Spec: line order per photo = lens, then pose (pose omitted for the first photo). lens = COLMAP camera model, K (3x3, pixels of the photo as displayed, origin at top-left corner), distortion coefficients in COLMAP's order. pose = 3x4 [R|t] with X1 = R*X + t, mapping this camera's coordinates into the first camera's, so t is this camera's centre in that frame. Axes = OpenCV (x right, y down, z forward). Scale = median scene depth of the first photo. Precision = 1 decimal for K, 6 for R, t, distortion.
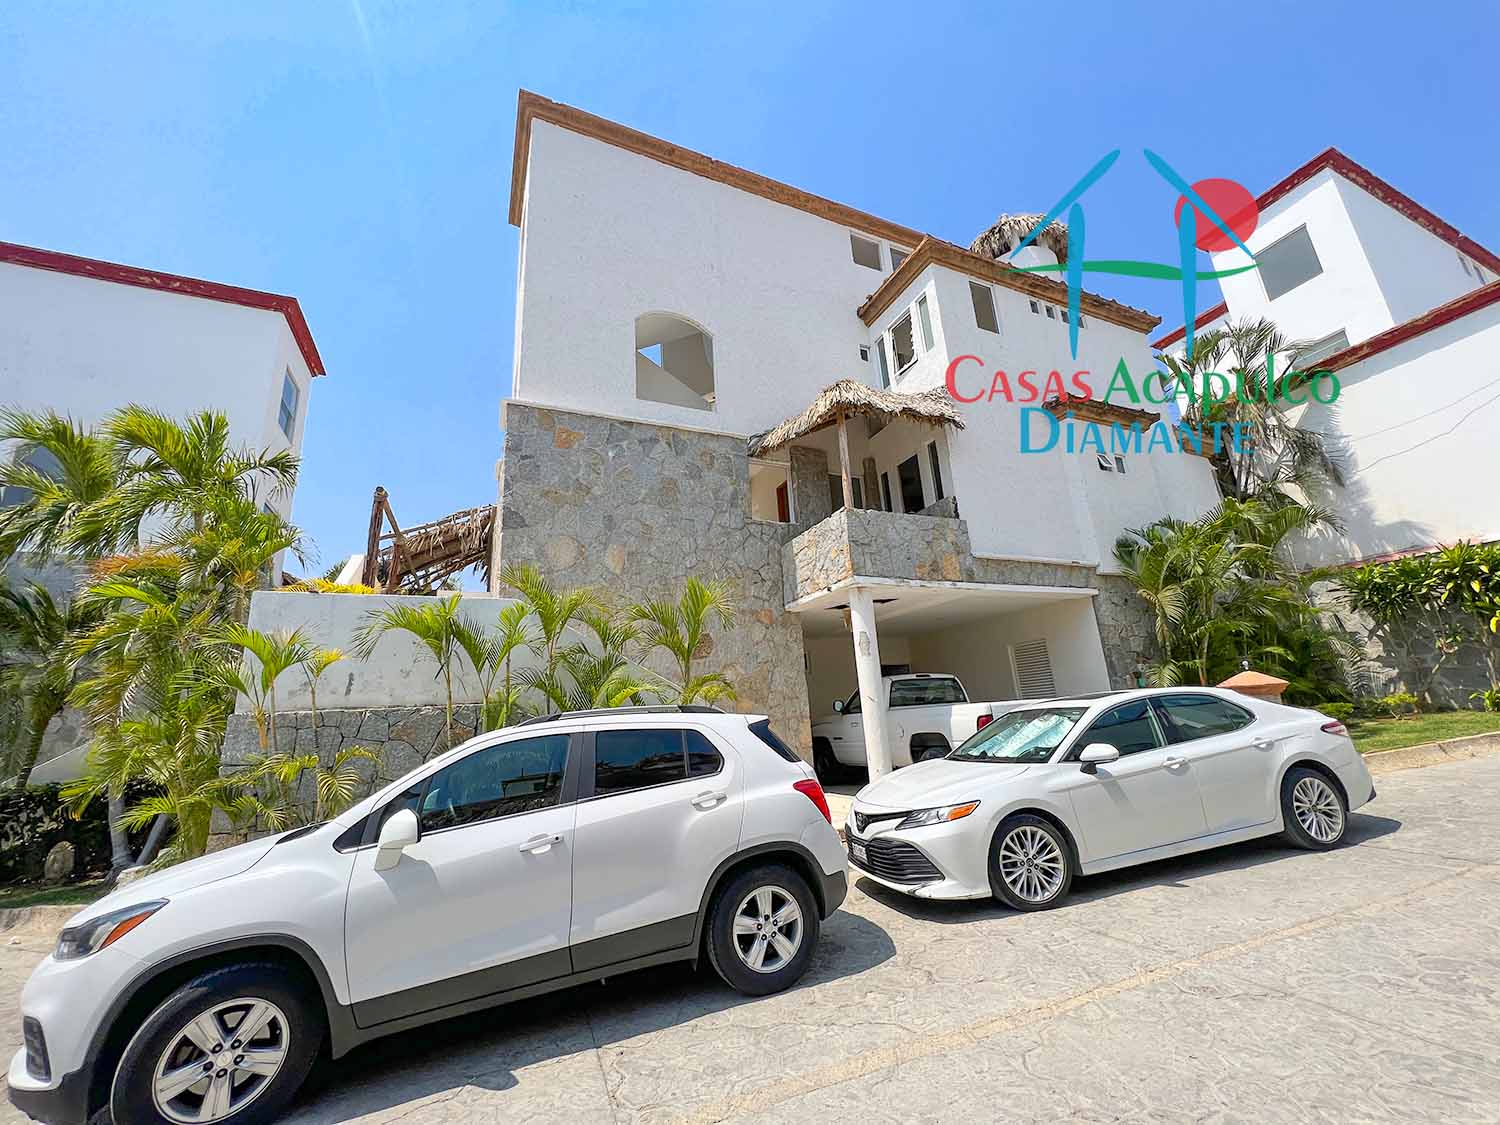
lens RADIAL K [[602.3, 0, 749.1], [0, 602.3, 561.5], [0, 0, 1]] dist [0.000646, 0.000240]
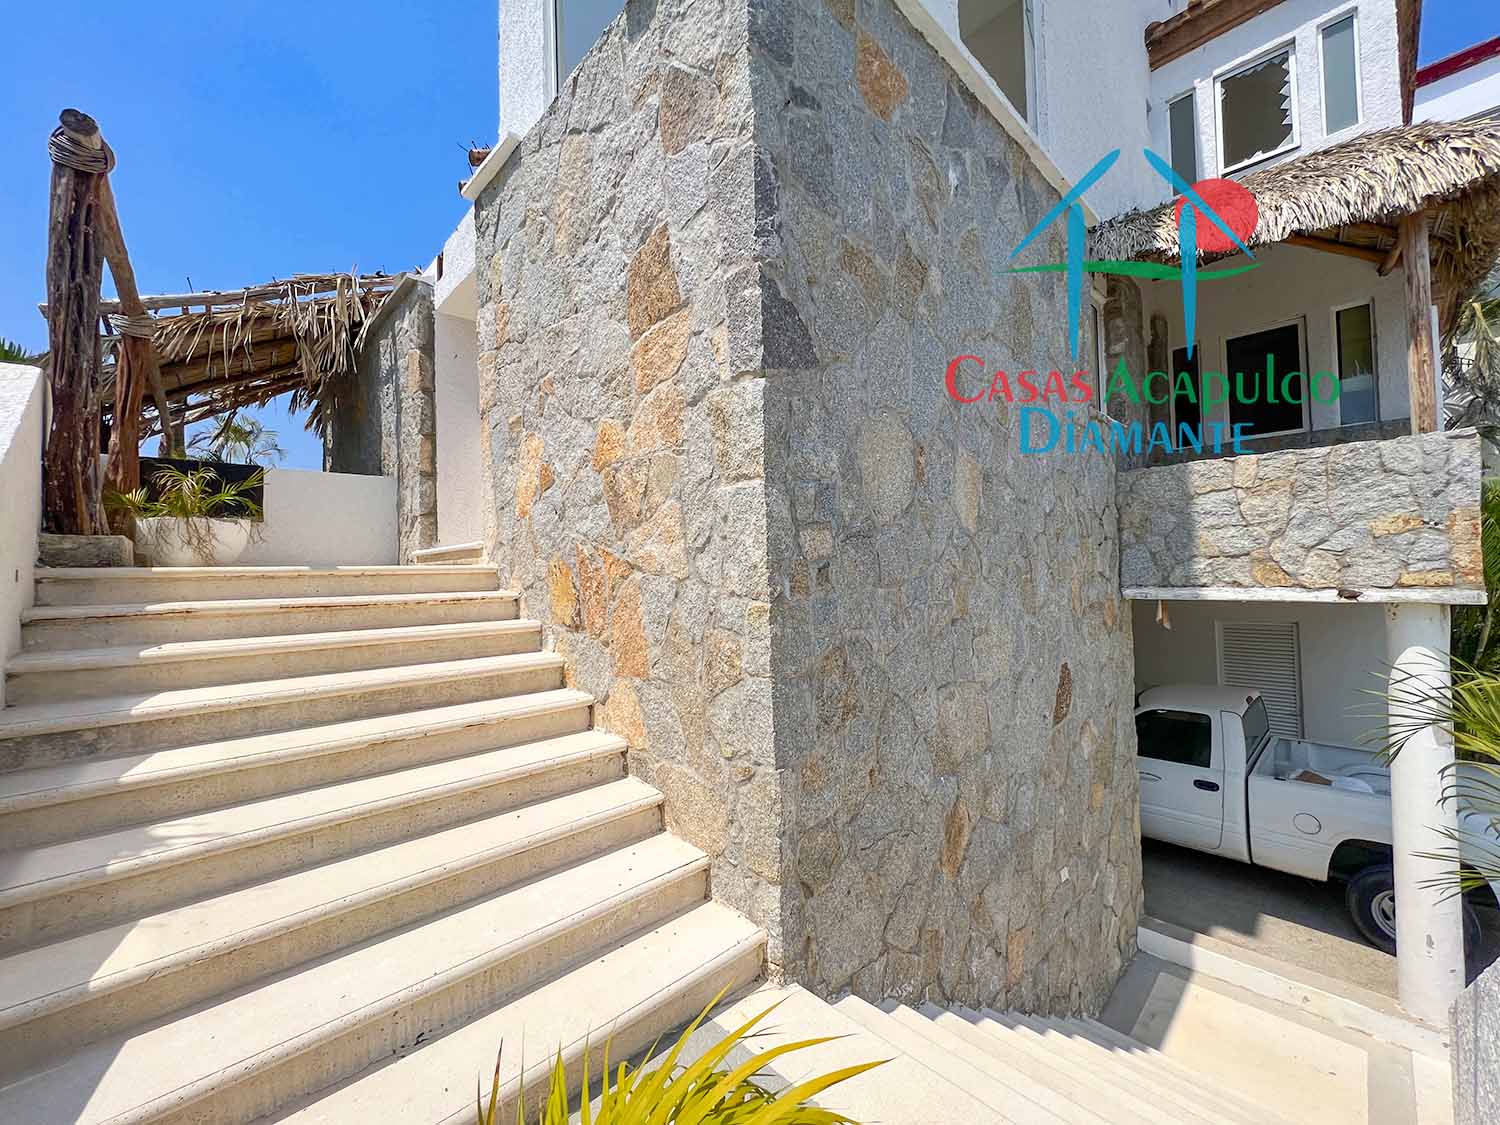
lens RADIAL K [[602.3, 0, 754.1], [0, 602.3, 557.4], [0, 0, 1]] dist [0.000646, 0.000240]
pose [[0.943946, 0.044367, 0.327105, -0.425382], [-0.117757, 0.970989, 0.208118, -0.023112], [-0.308382, -0.234972, 0.921786, 0.638794]]
